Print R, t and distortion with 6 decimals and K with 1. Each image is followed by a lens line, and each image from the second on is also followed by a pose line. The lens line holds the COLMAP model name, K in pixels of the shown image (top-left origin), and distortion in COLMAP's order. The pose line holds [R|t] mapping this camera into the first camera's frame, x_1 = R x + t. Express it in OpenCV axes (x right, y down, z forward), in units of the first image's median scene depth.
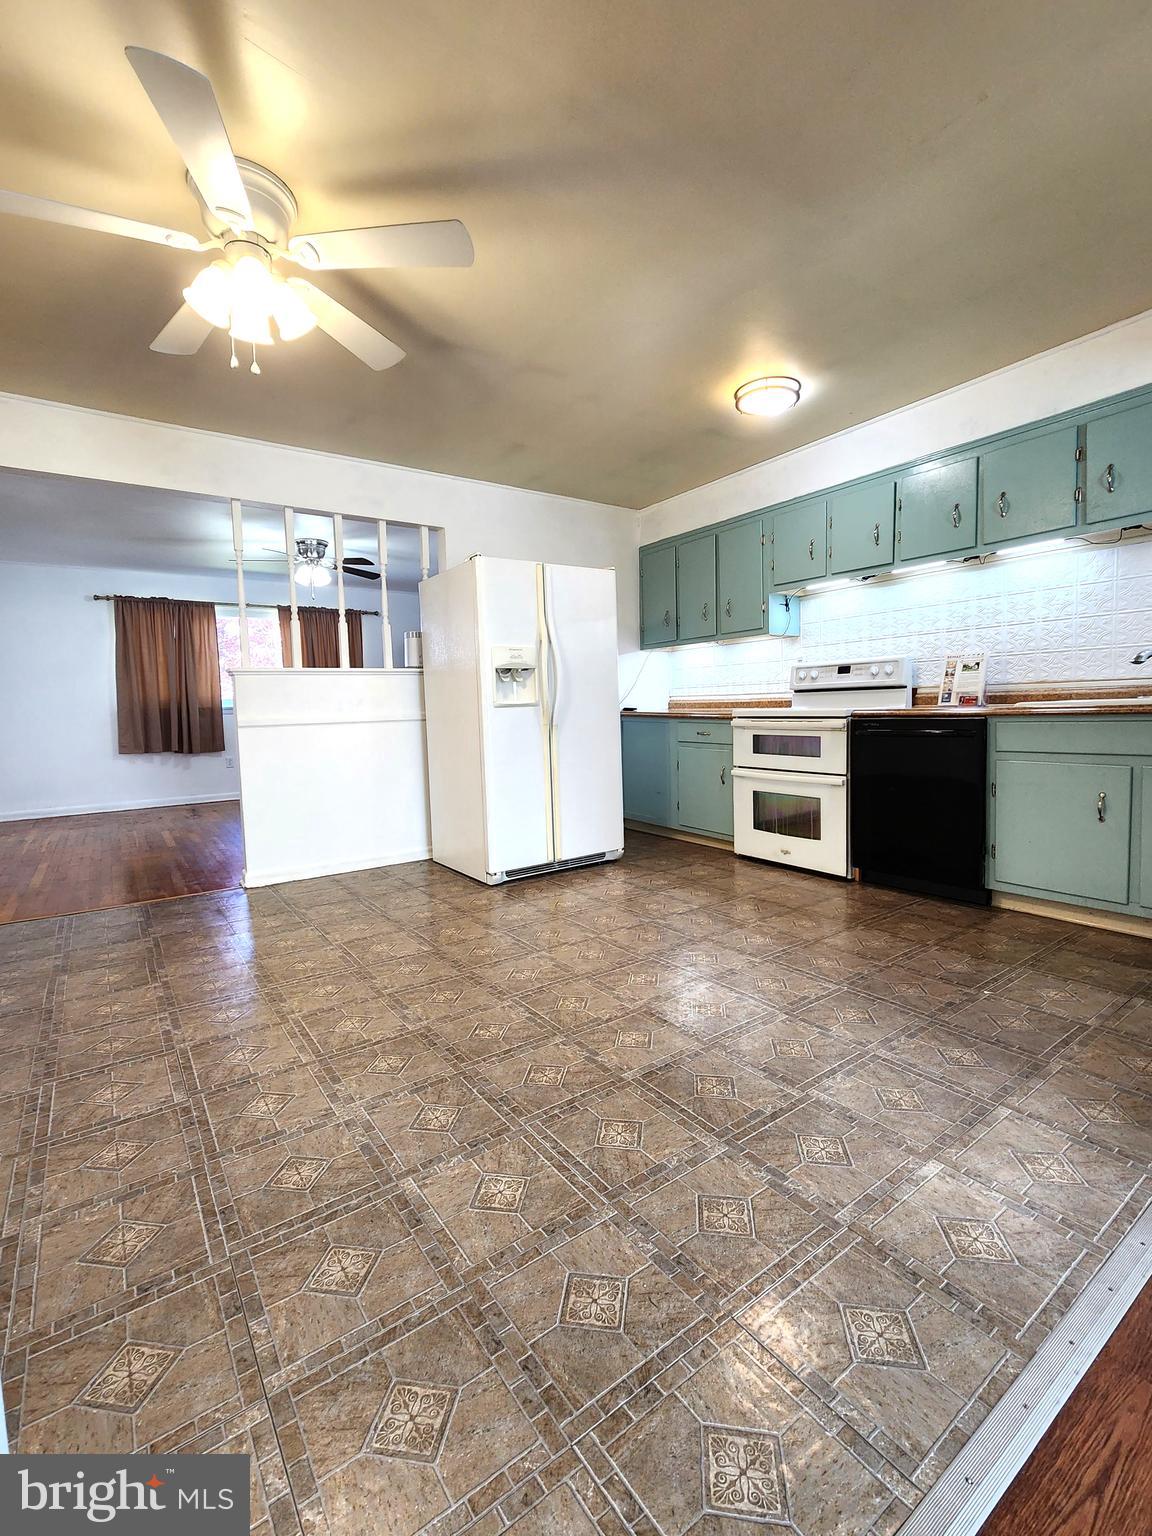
lens RADIAL K [[669.7, 0, 574.1], [0, 669.7, 755.8], [0, 0, 1]] dist [0.007731, -0.003859]
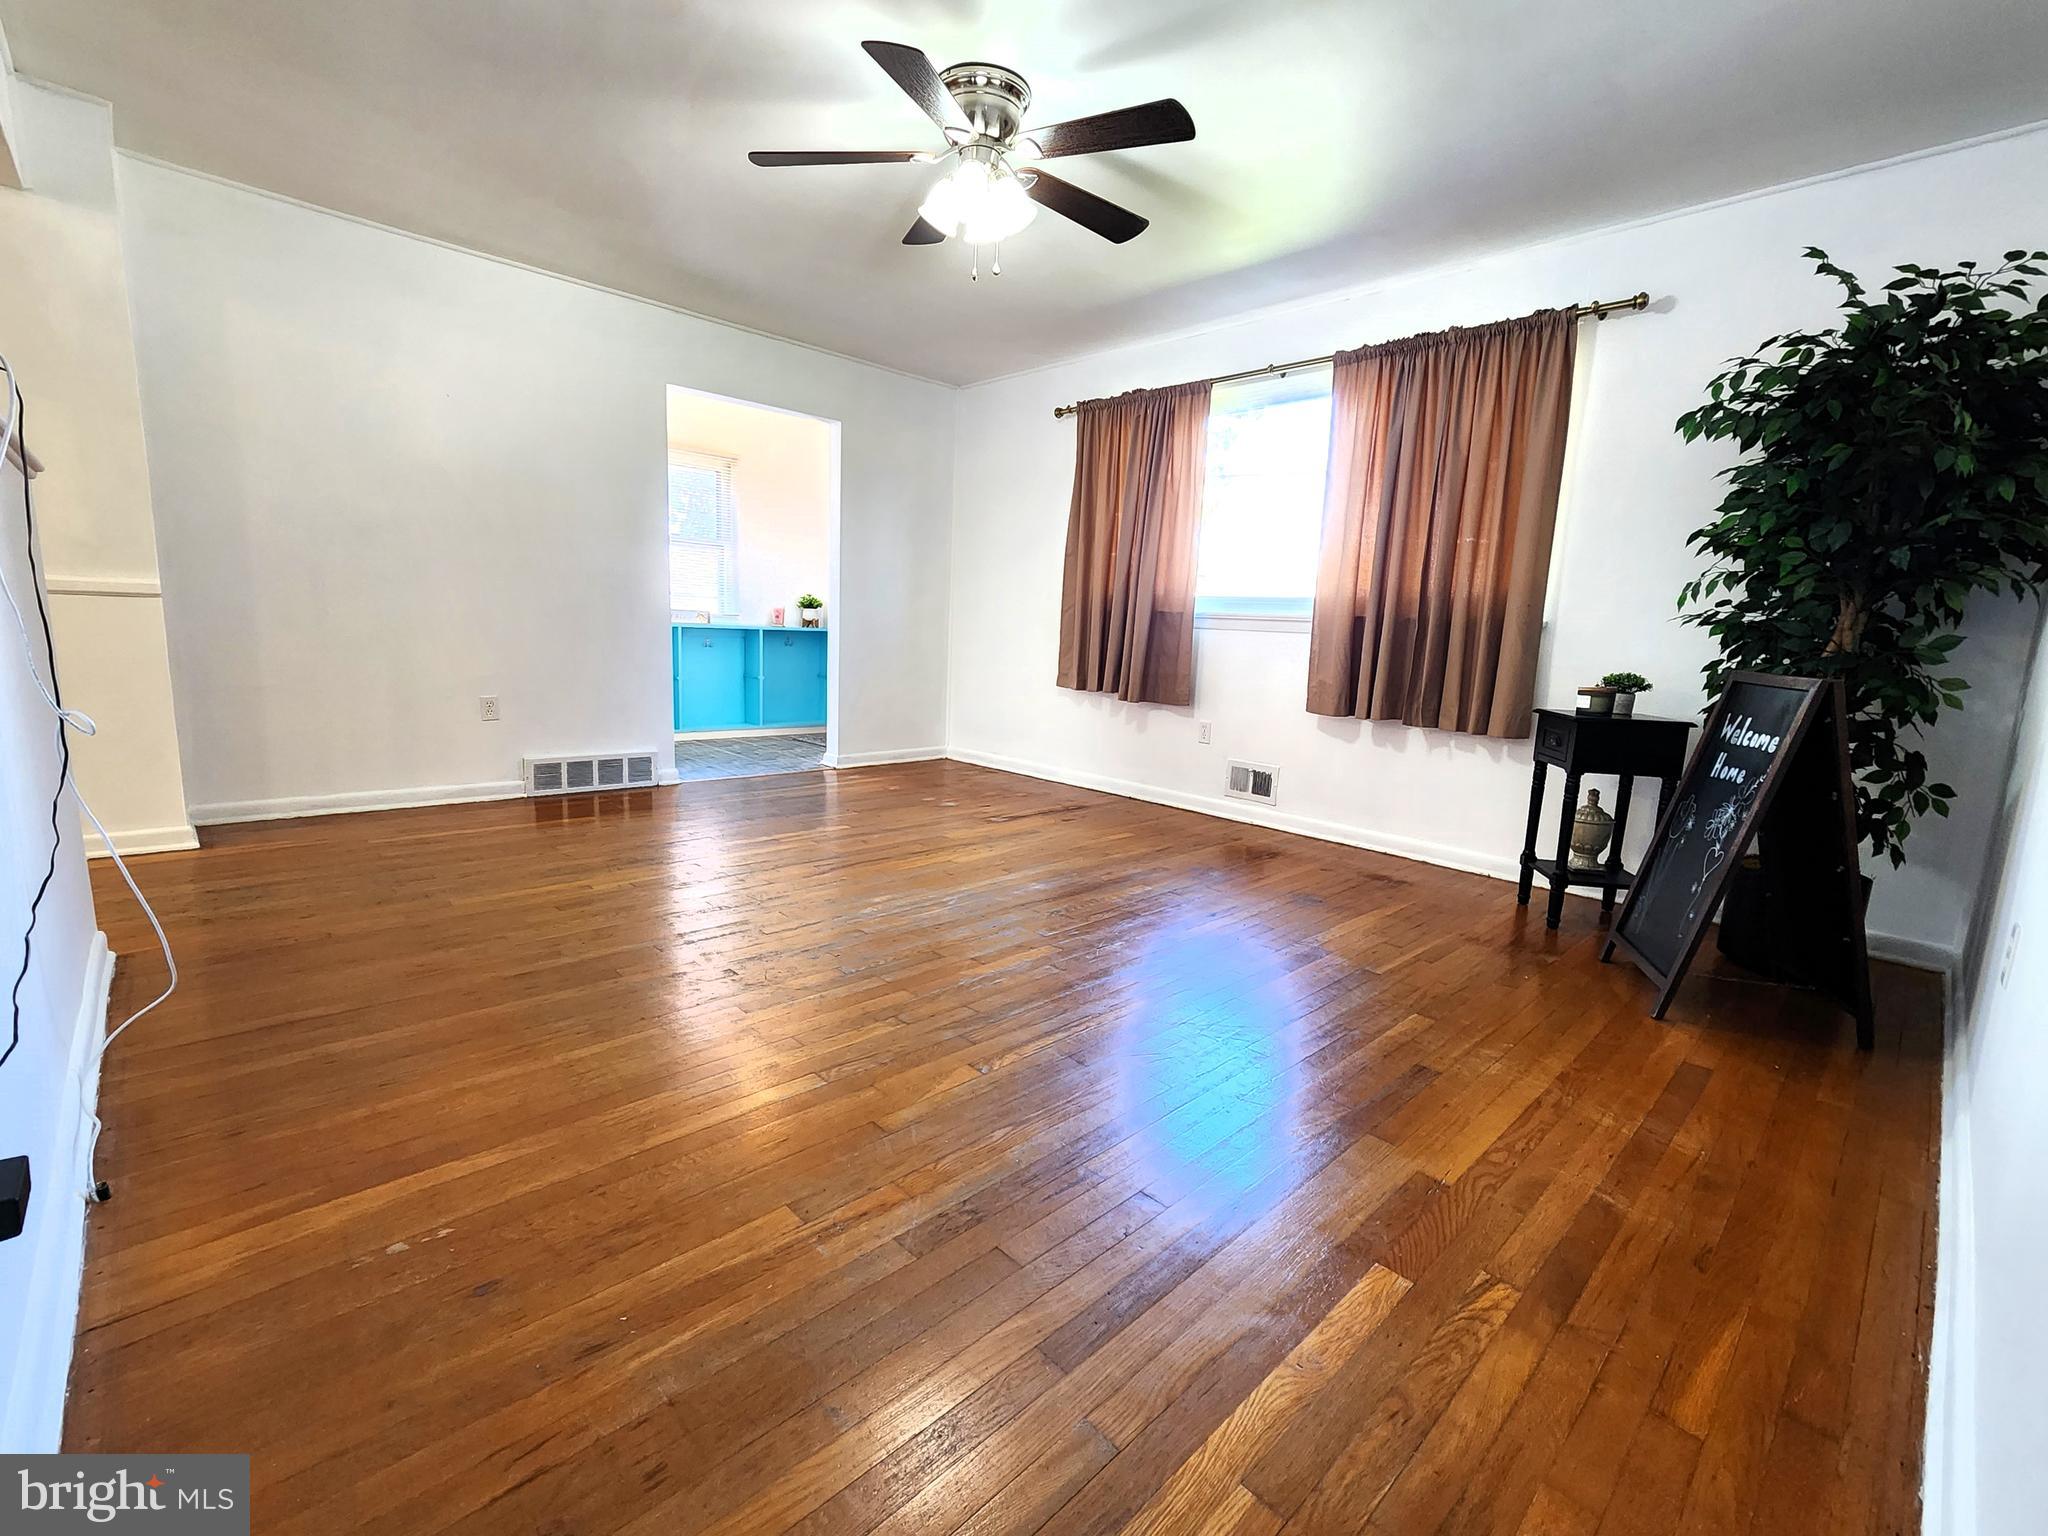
lens RADIAL K [[892.4, 0, 1016.3], [0, 892.4, 771.9], [0, 0, 1]] dist [0.000050, 0.004217]
pose [[0.154147, 0.194284, -0.968758, 0.192932], [-0.123220, 0.976603, 0.176250, -0.139516], [0.980334, 0.092202, 0.174481, 1.872937]]
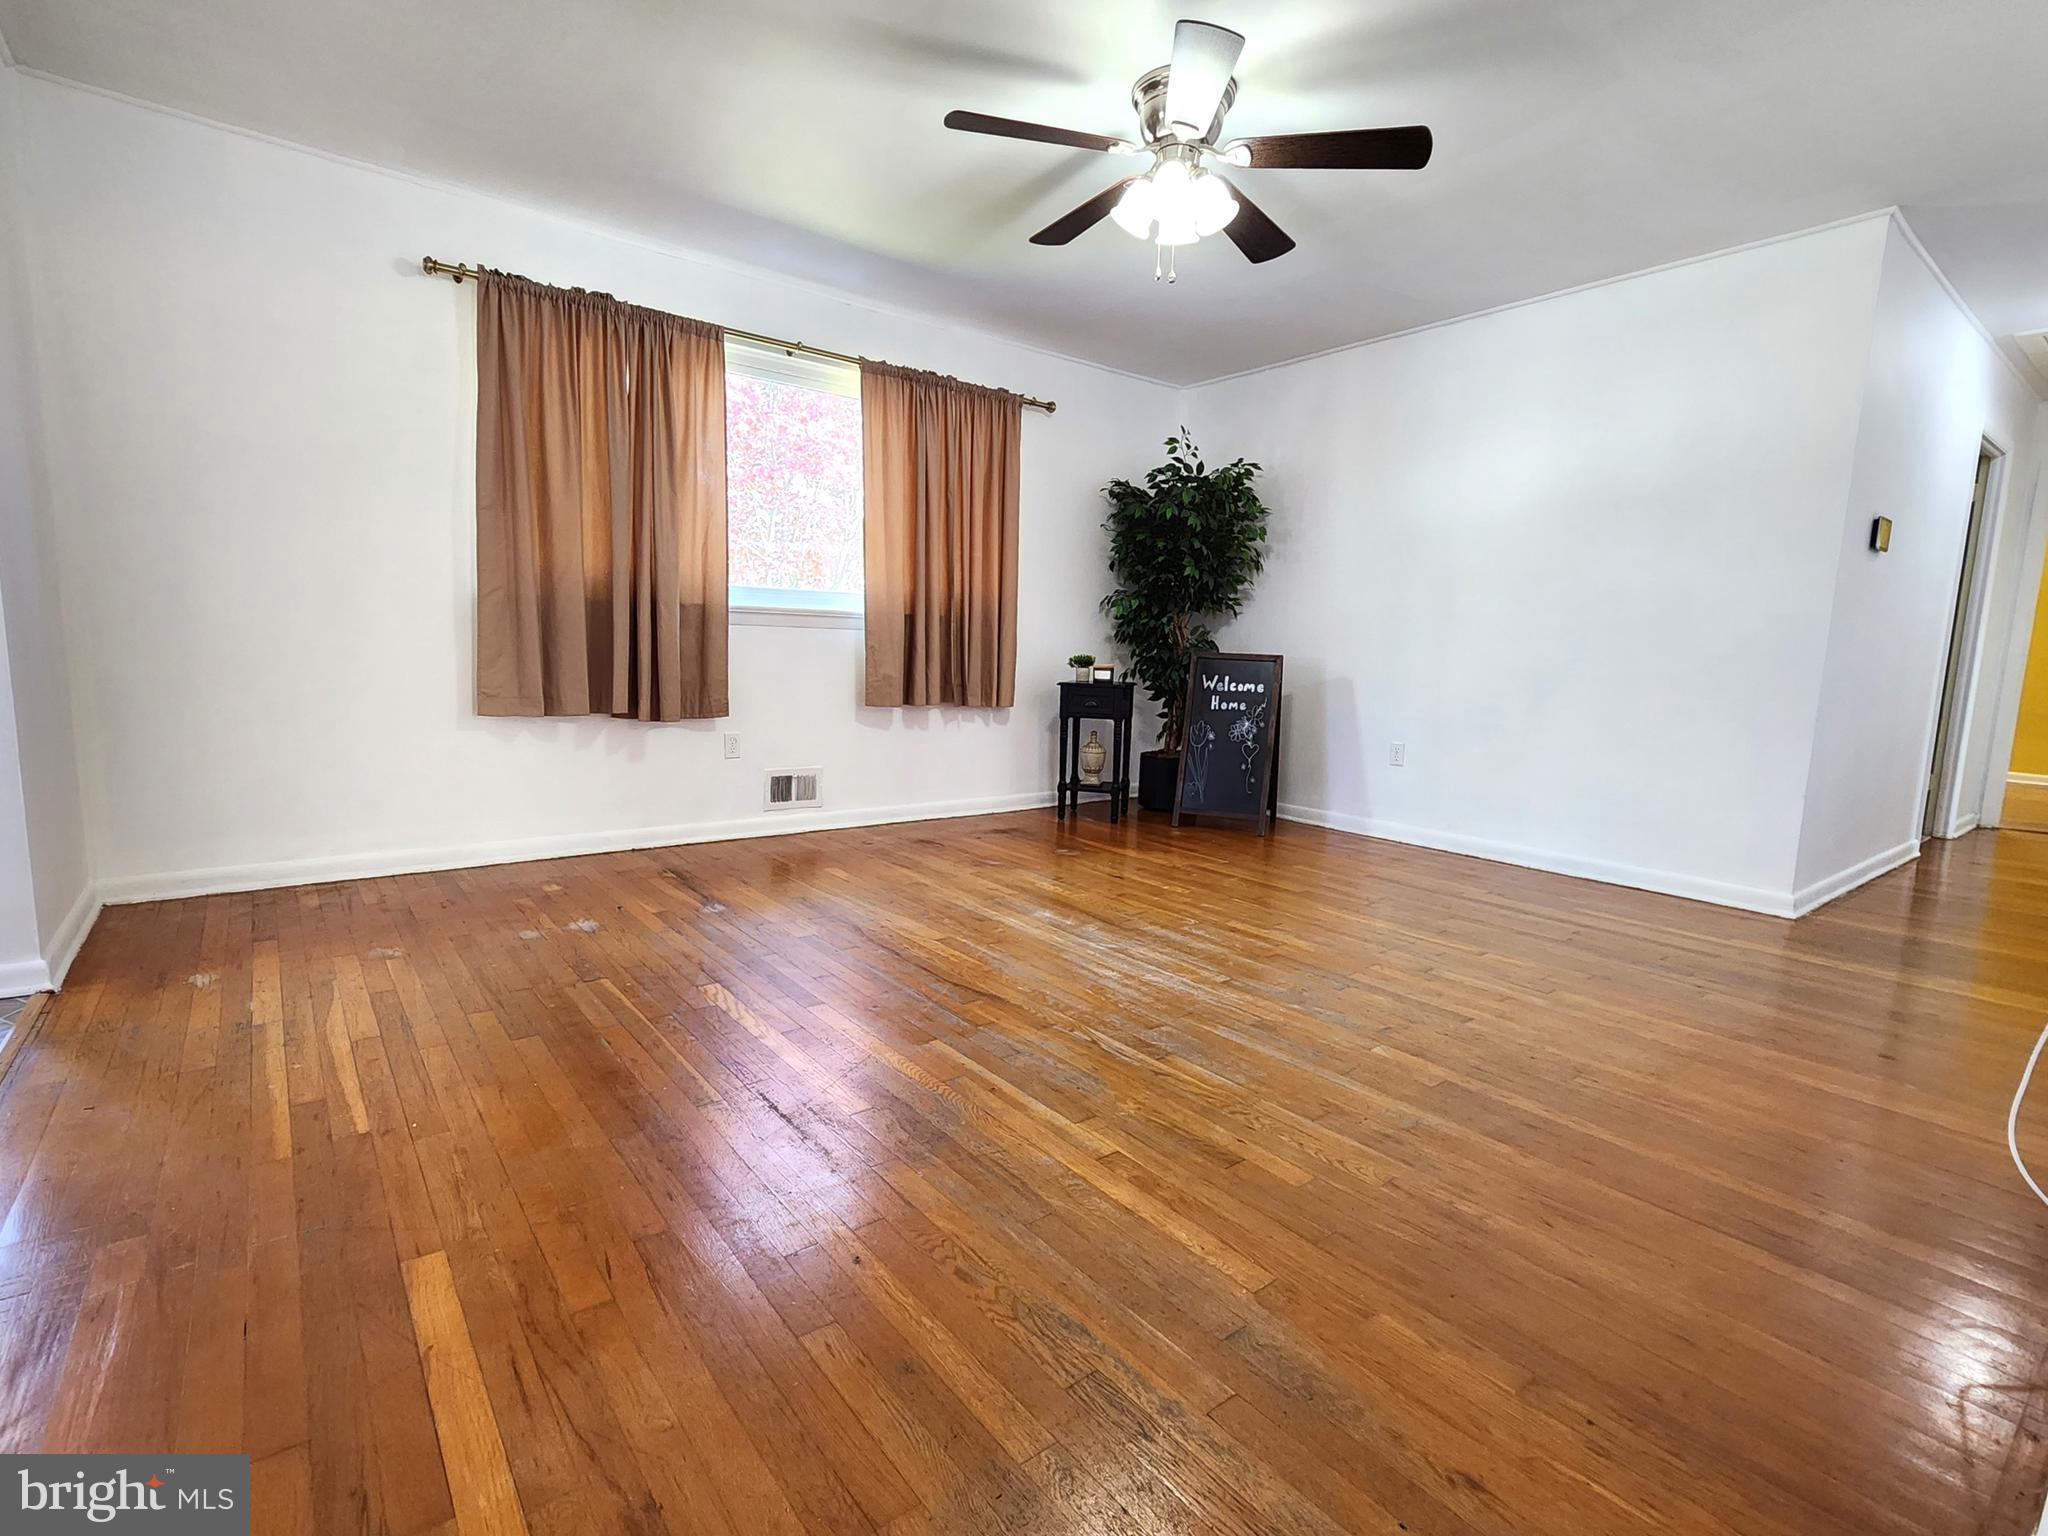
lens RADIAL K [[951.5, 0, 1010.7], [0, 951.5, 768.6], [0, 0, 1]] dist [0.003209, 0.000556]
pose [[0.997152, 0.049907, 0.056552, -0.927812], [-0.053058, 0.997039, 0.055652, -0.040528], [-0.053607, -0.058494, 0.996847, 1.035299]]
